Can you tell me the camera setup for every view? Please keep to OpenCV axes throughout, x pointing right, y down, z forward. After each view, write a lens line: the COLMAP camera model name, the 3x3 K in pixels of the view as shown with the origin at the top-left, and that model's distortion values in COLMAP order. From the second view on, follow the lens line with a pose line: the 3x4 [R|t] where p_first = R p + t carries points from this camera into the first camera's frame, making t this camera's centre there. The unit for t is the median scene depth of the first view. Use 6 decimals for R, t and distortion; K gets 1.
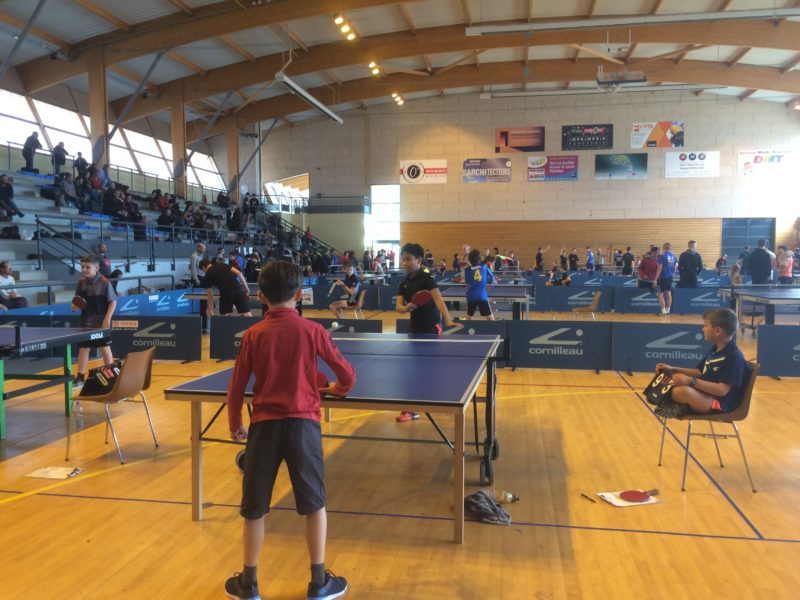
lens RADIAL K [[666.7, 0, 400.0], [0, 666.7, 300.0], [0, 0, 1]] dist [0.001716, -0.002493]
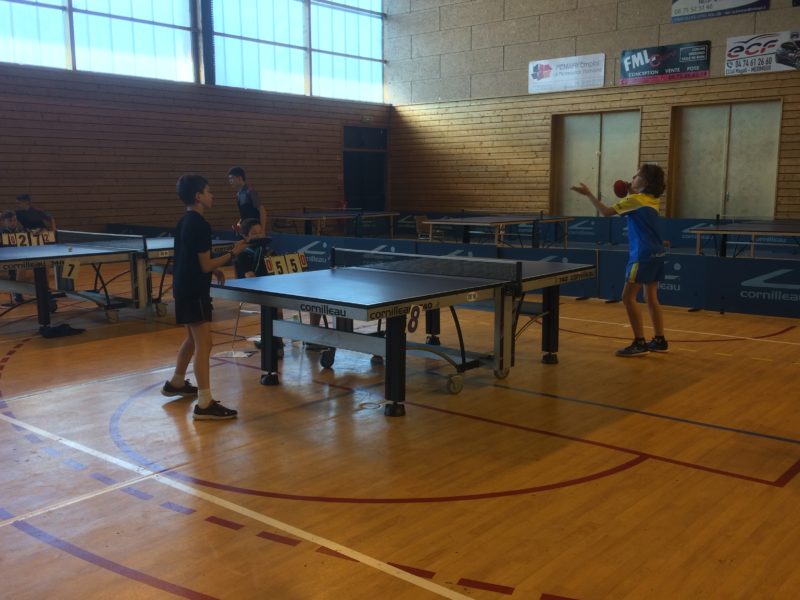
lens RADIAL K [[807.2, 0, 400.0], [0, 807.2, 300.0], [0, 0, 1]] dist [0.004851, -0.018568]
pose [[0.860858, 0.067830, -0.504304, 0.493967], [-0.026871, 0.995752, 0.088062, 0.005353], [0.508135, -0.062258, 0.859024, -0.191842]]
